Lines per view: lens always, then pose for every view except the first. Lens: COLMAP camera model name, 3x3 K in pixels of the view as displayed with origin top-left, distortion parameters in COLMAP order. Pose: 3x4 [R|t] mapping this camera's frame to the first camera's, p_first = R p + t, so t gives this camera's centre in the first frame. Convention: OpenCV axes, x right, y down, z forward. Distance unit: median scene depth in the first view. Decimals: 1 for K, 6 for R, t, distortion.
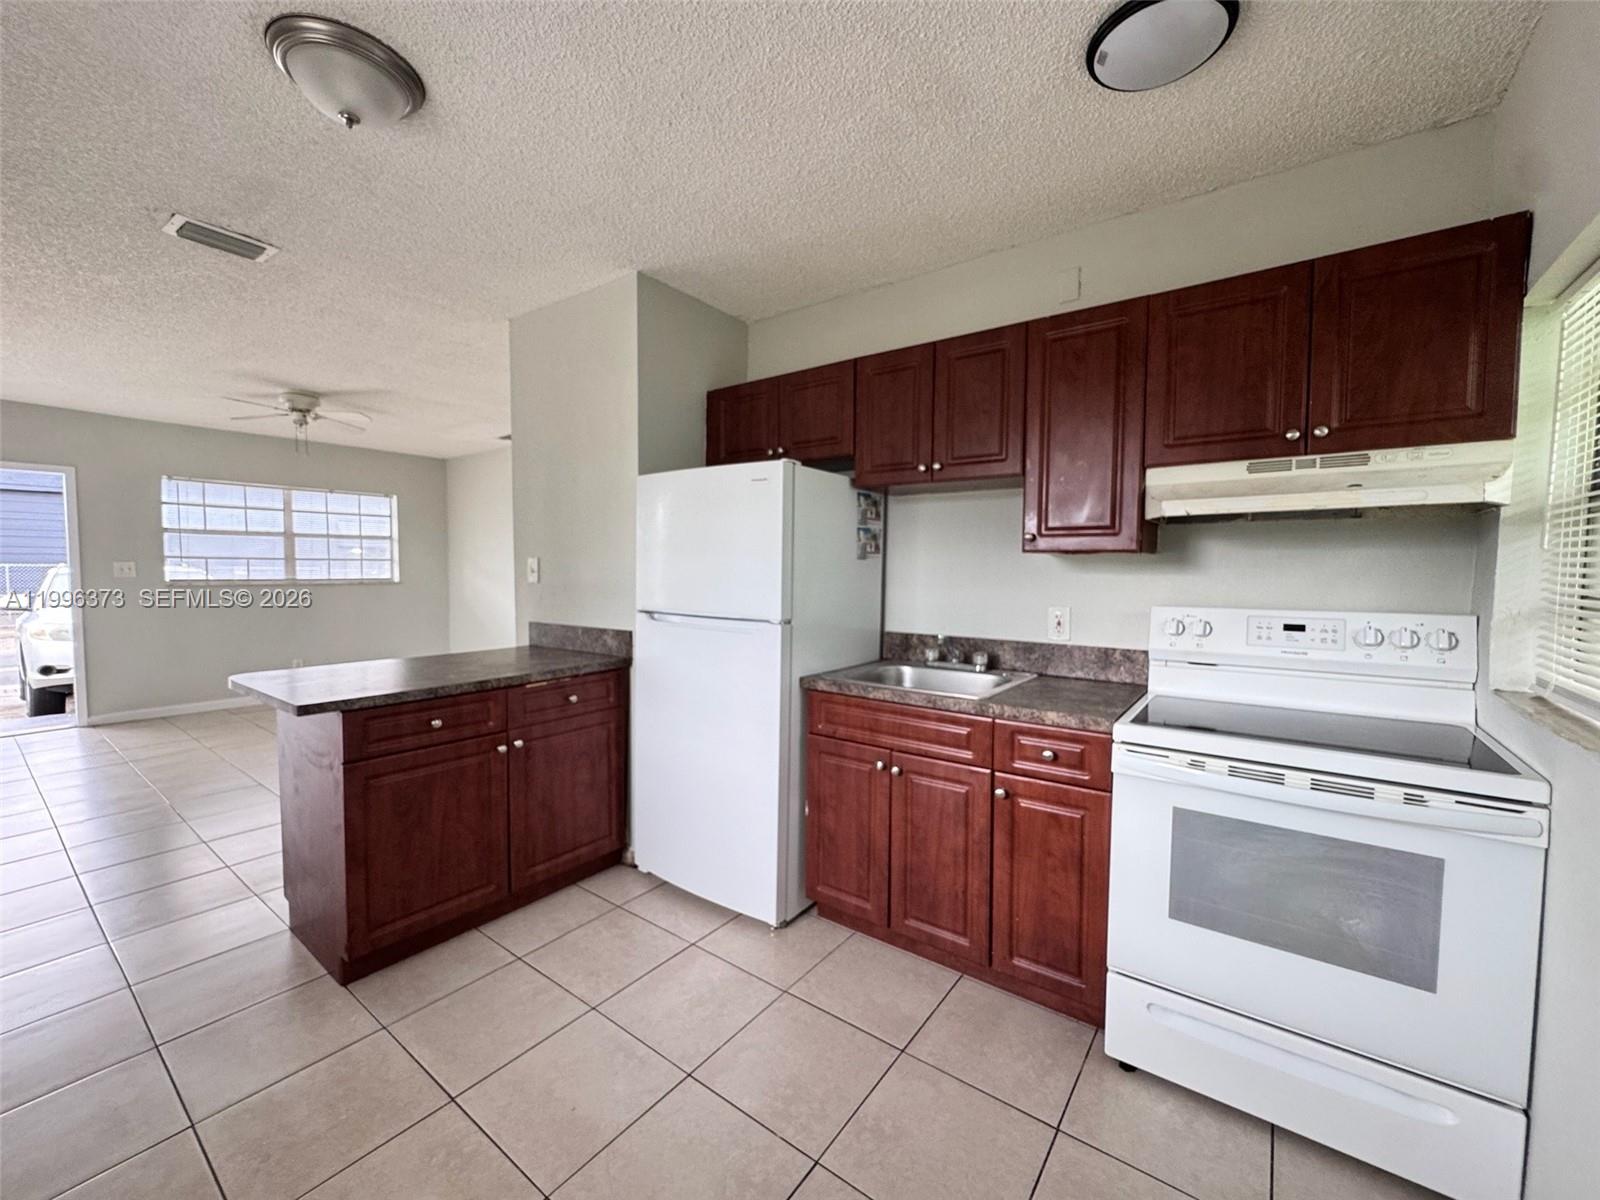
lens RADIAL K [[643.0, 0, 799.3], [0, 643.0, 599.6], [0, 0, 1]] dist [-0.001520, 0.000073]
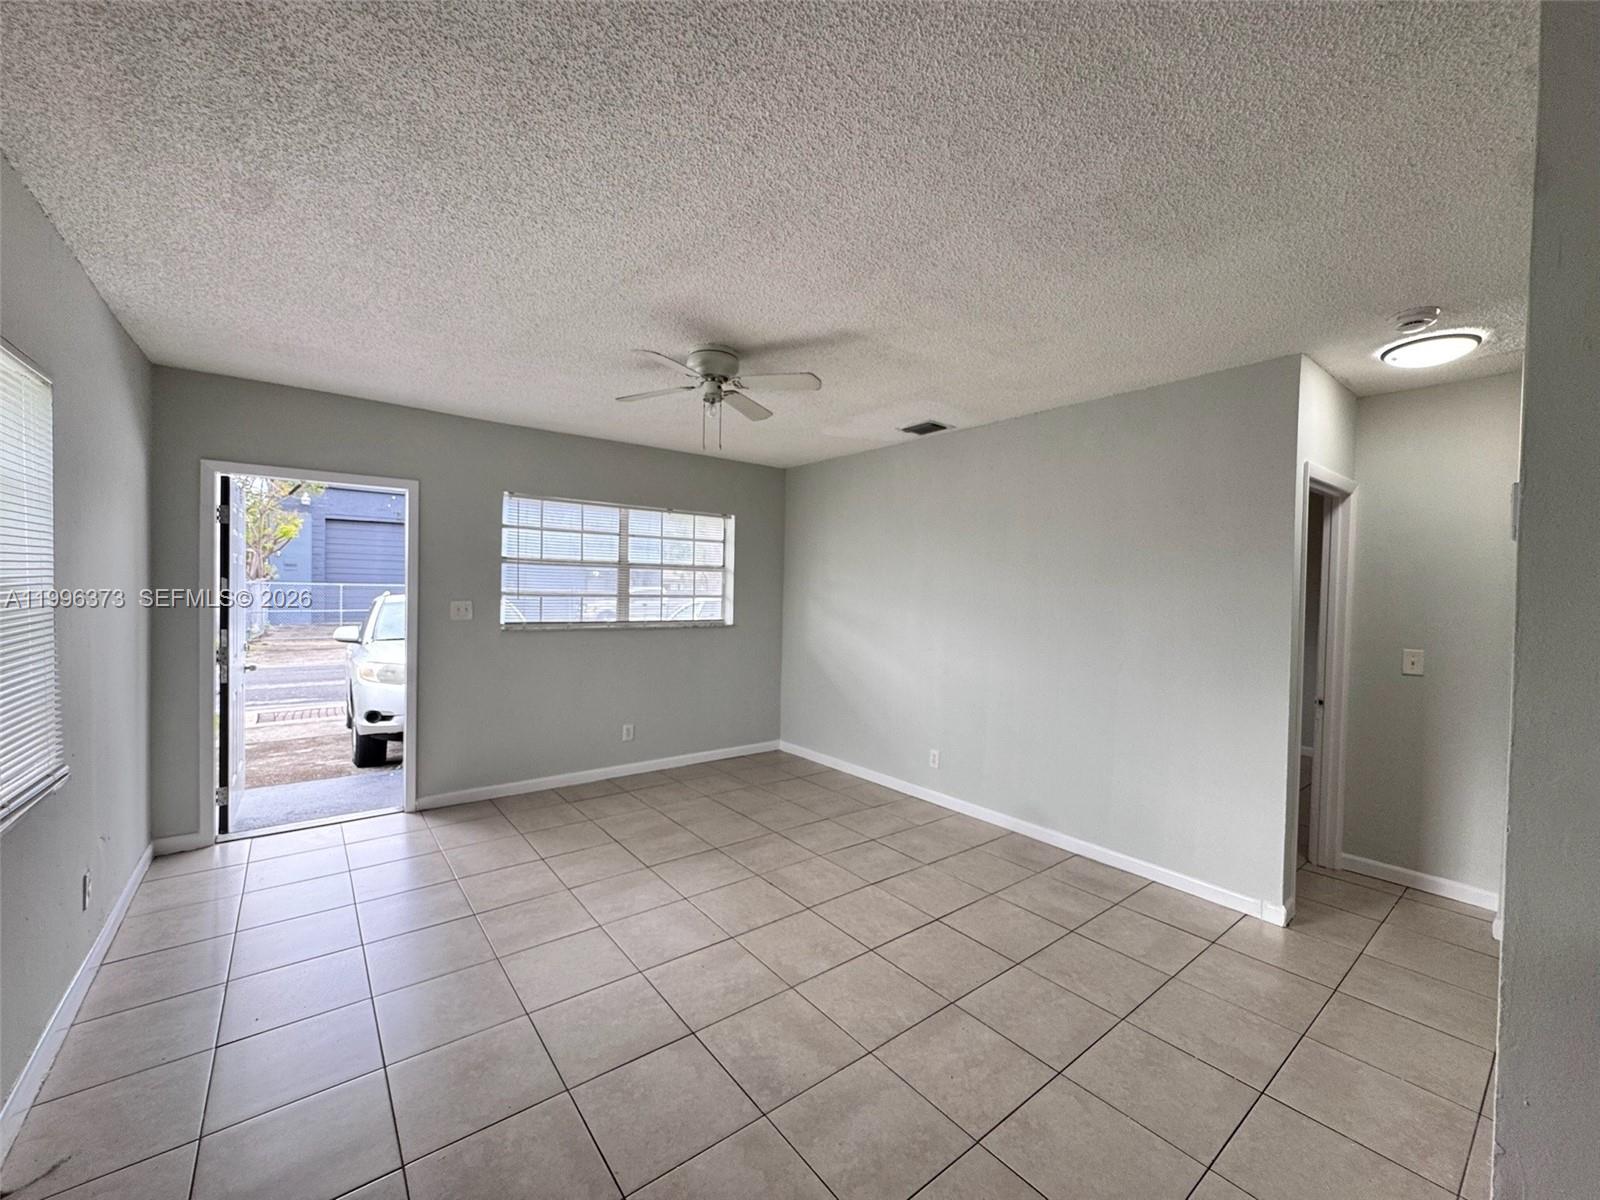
lens RADIAL K [[641.5, 0, 800.7], [0, 641.5, 595.5], [0, 0, 1]] dist [-0.007036, 0.000997]
pose [[0.964895, 0.017655, -0.262040, -0.381463], [-0.029101, 0.998781, -0.039862, -0.039003], [0.261017, 0.046088, 0.964233, 0.301321]]
